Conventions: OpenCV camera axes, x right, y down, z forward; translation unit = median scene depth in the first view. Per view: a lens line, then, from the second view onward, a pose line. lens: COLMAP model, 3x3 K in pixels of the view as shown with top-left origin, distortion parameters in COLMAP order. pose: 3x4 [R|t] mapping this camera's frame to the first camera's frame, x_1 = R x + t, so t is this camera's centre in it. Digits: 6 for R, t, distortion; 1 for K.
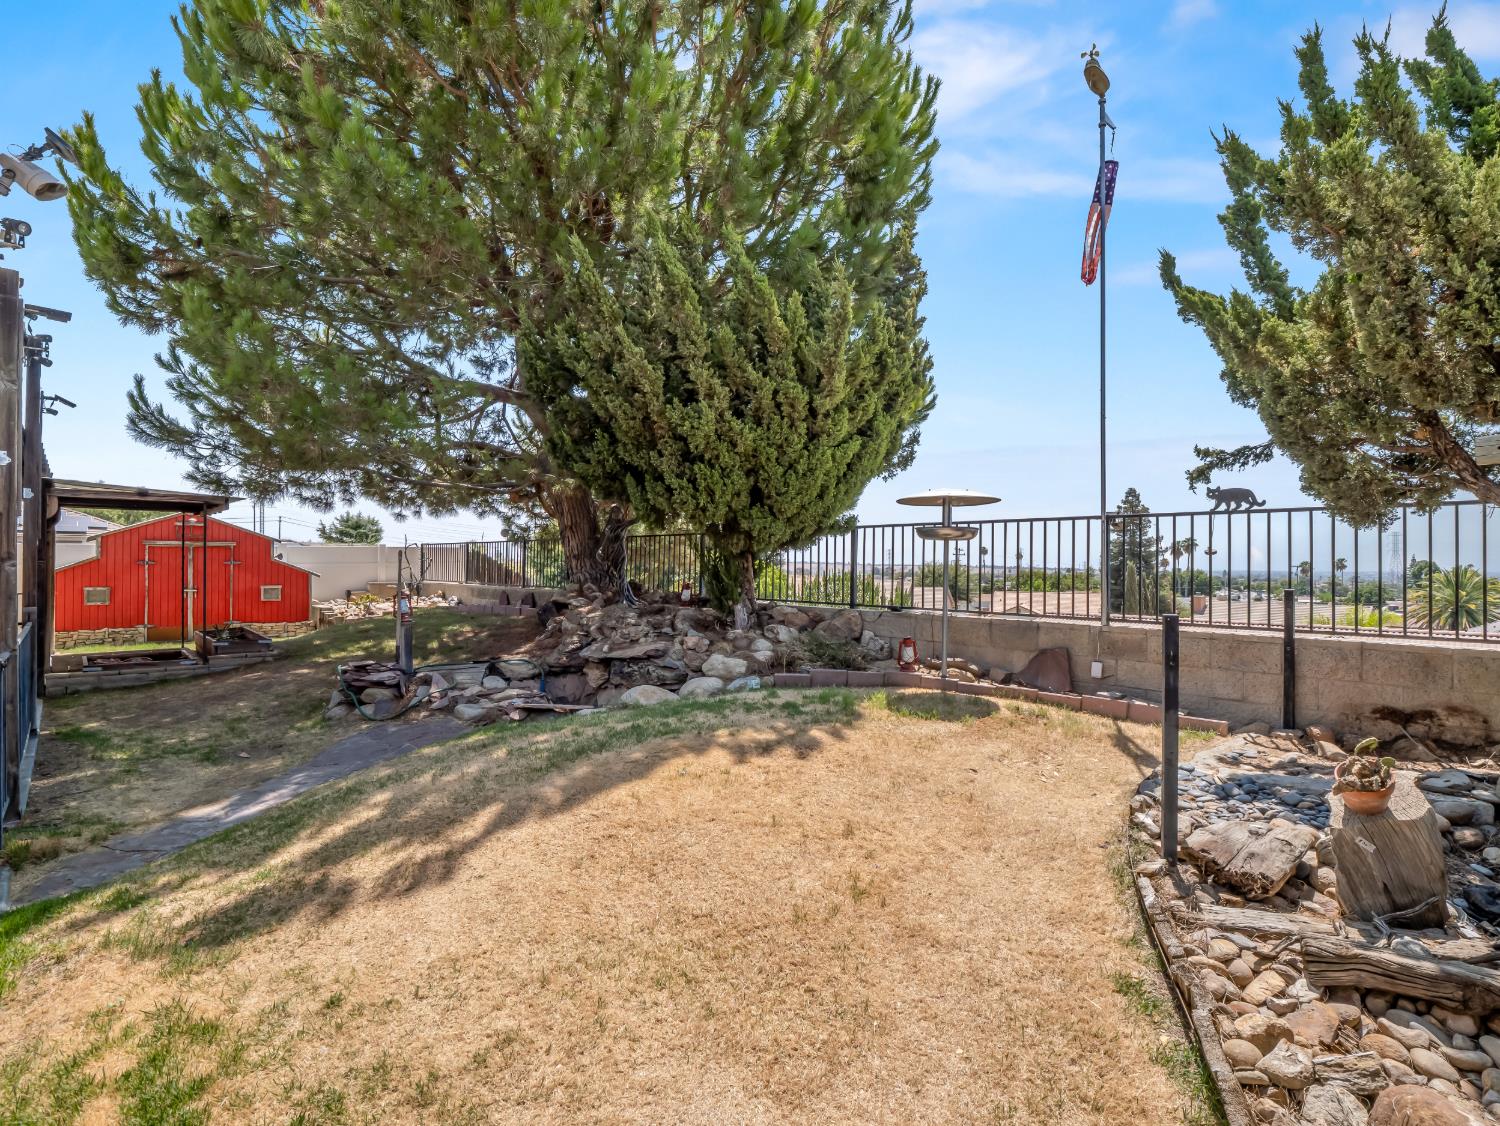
lens RADIAL K [[726.9, 0, 750.9], [0, 726.9, 566.1], [0, 0, 1]] dist [-0.009504, -0.003525]
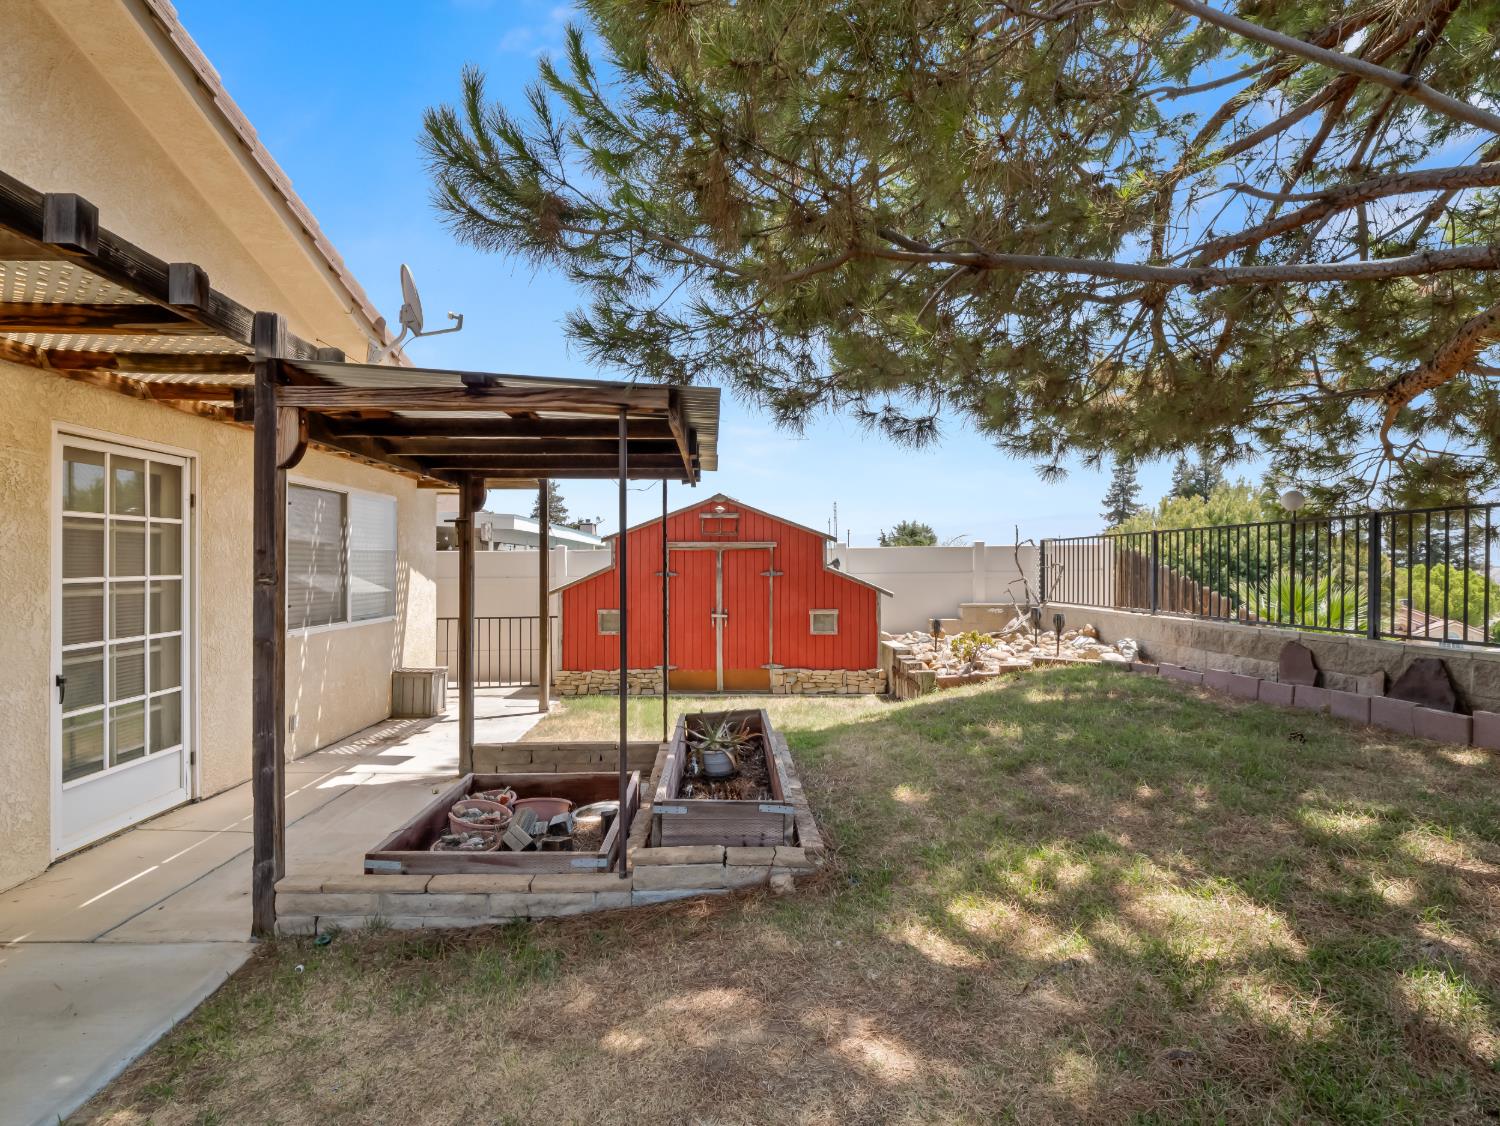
lens RADIAL K [[726.9, 0, 750.8], [0, 726.9, 561.1], [0, 0, 1]] dist [-0.009504, -0.003525]
pose [[0.756689, -0.012148, -0.653662, -0.564721], [0.002206, 0.999869, -0.016028, -0.010496], [0.653772, 0.010686, 0.756616, 0.908131]]
